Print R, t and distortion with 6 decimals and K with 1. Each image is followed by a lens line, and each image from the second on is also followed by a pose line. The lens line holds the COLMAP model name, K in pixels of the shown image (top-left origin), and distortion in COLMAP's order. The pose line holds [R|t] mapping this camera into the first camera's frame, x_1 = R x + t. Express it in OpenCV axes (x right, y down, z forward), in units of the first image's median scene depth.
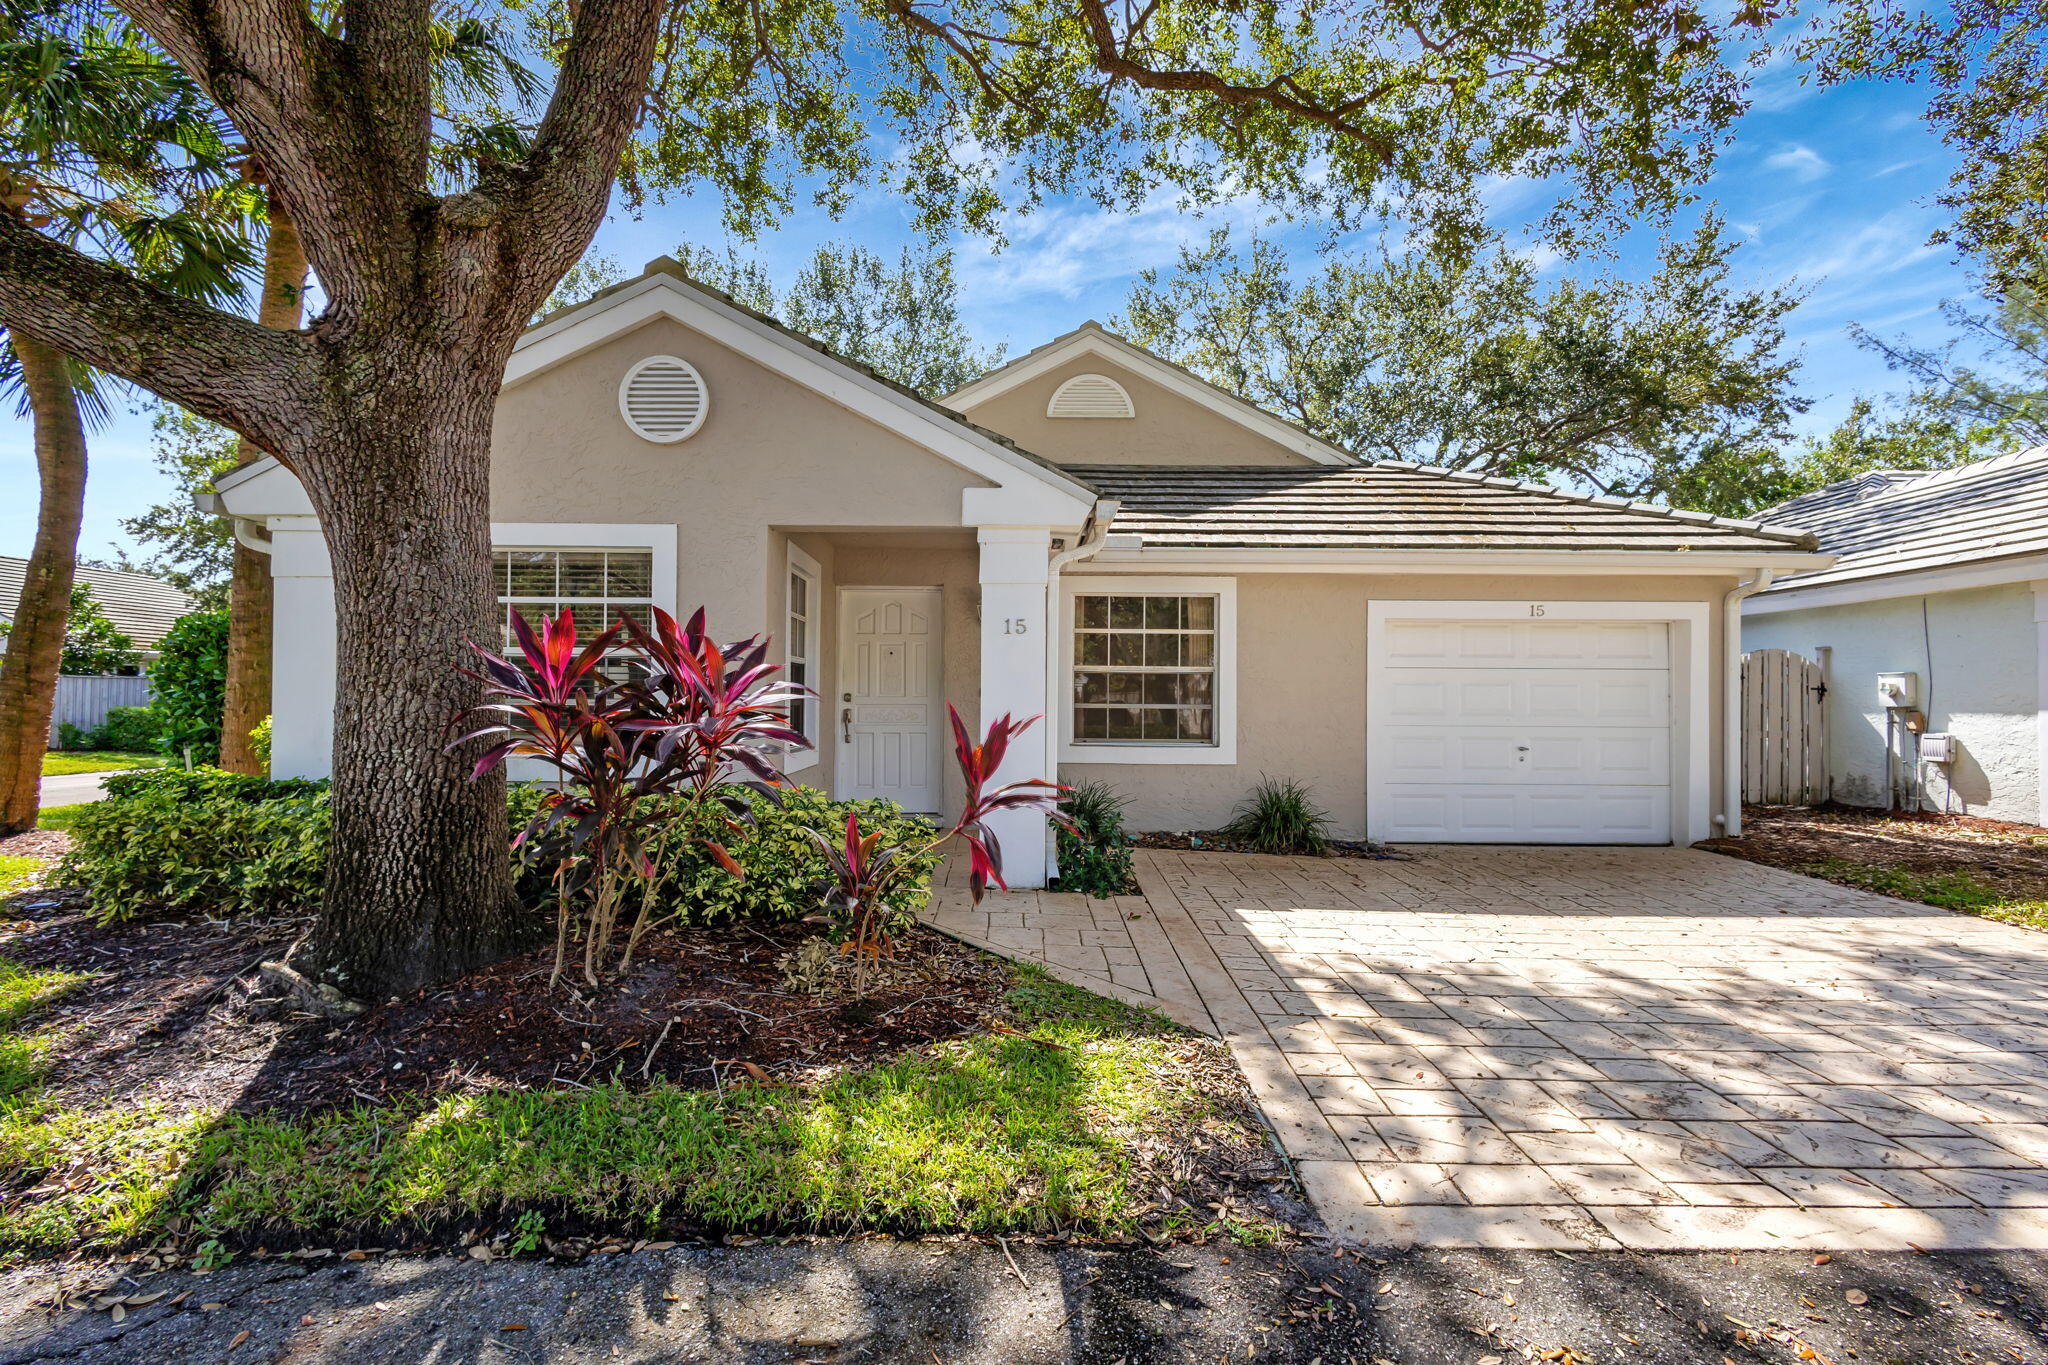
lens RADIAL K [[955.4, 0, 1021.1], [0, 955.4, 684.8], [0, 0, 1]] dist [0.003473, 0.000095]
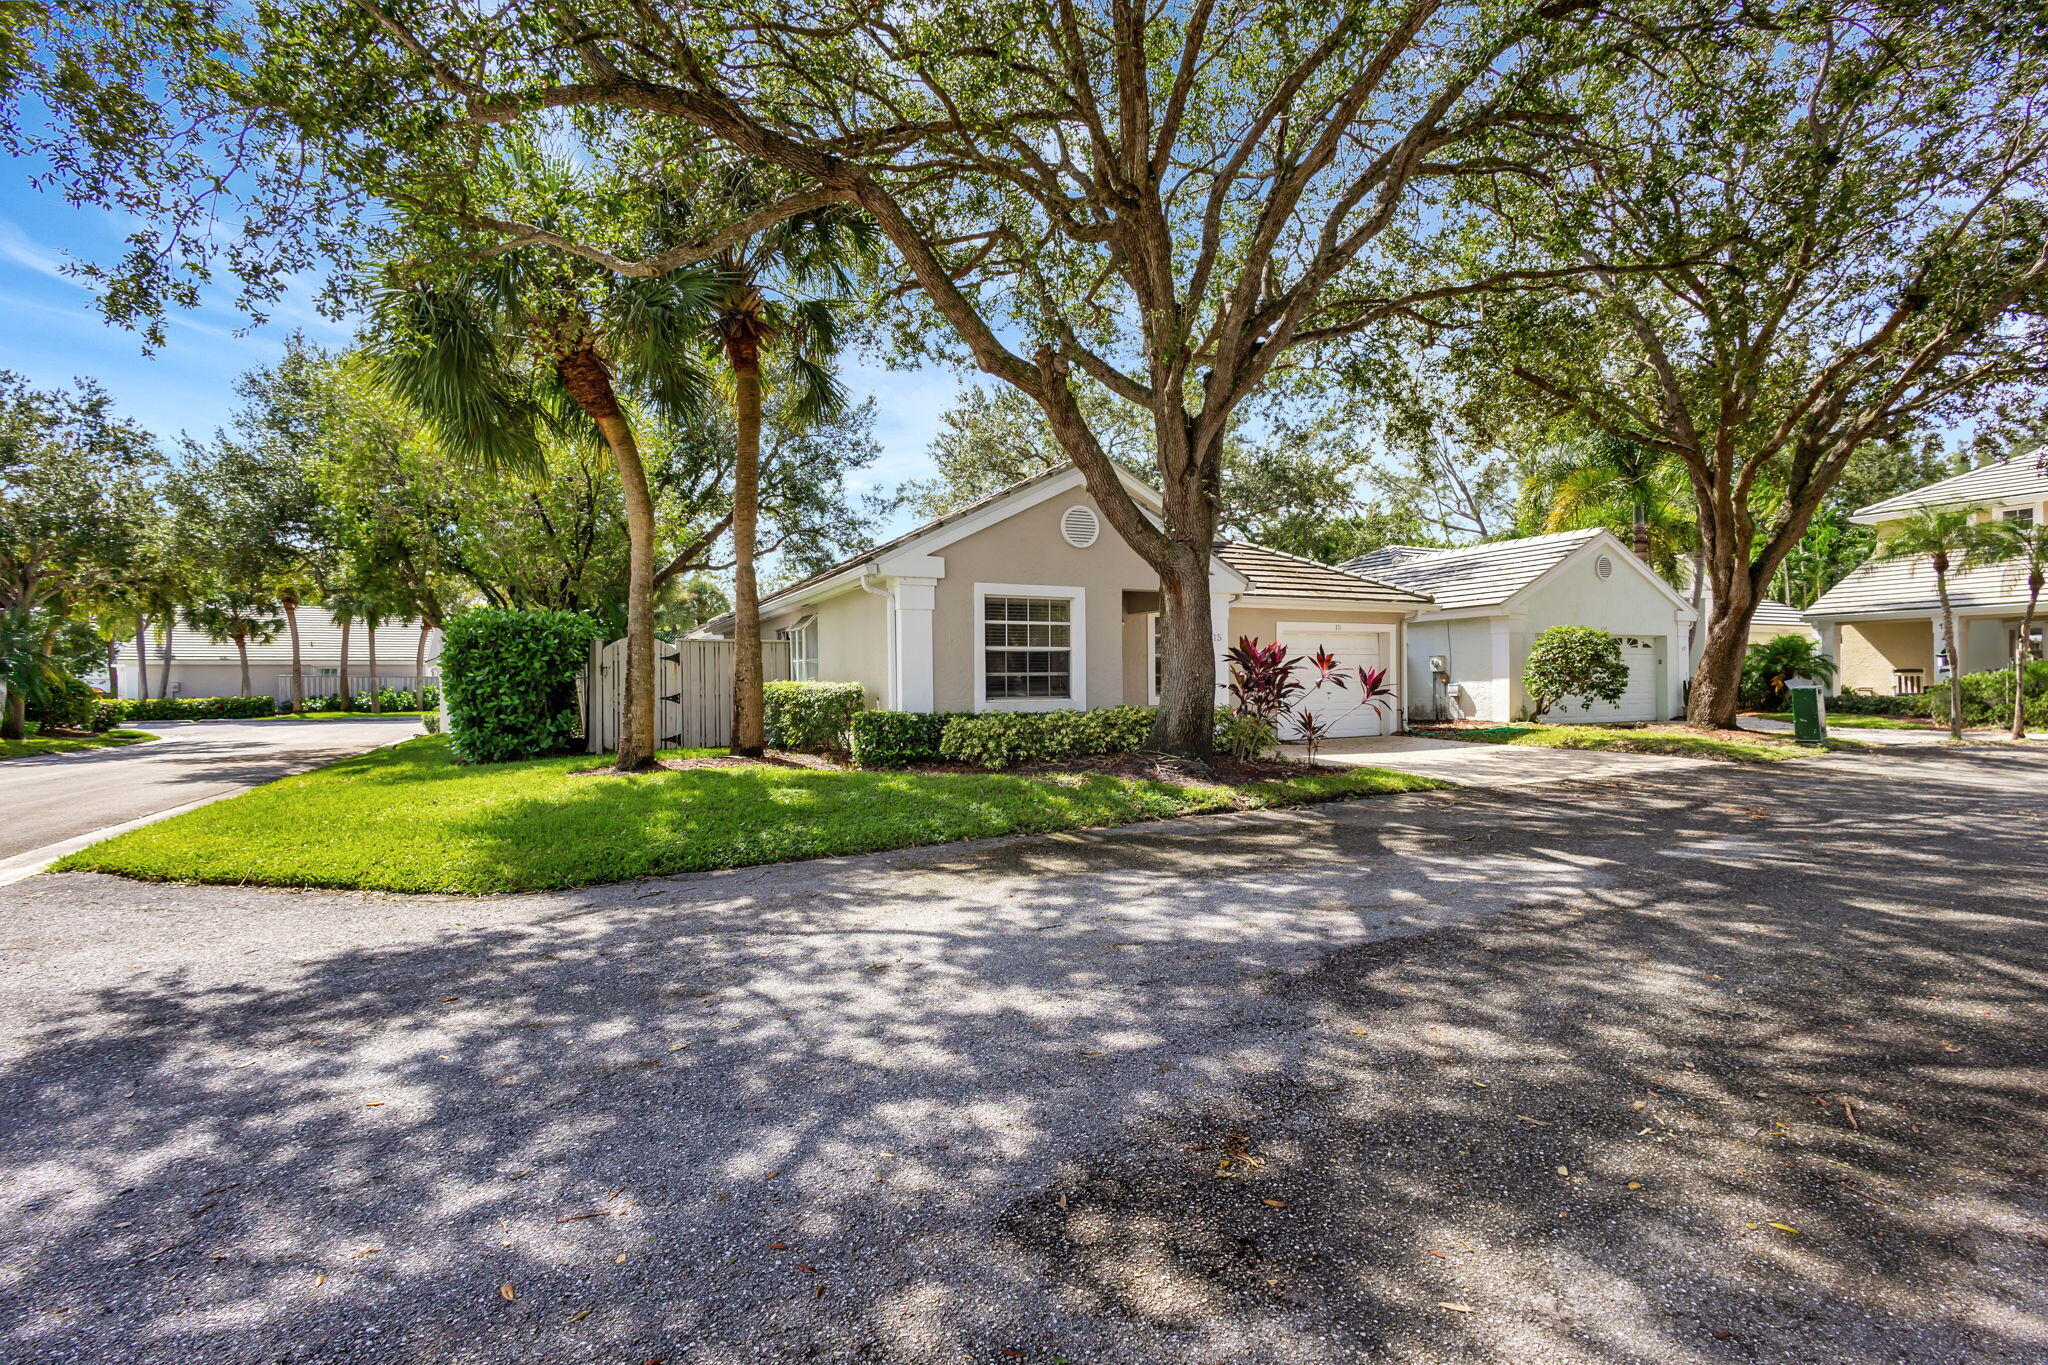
lens RADIAL K [[955.4, 0, 1021.1], [0, 955.4, 684.8], [0, 0, 1]] dist [0.003473, 0.000095]
pose [[0.888808, -0.009821, 0.458174, -0.555143], [-0.004712, 0.999522, 0.030567, -0.005956], [-0.458255, -0.029327, 0.888337, -0.296701]]
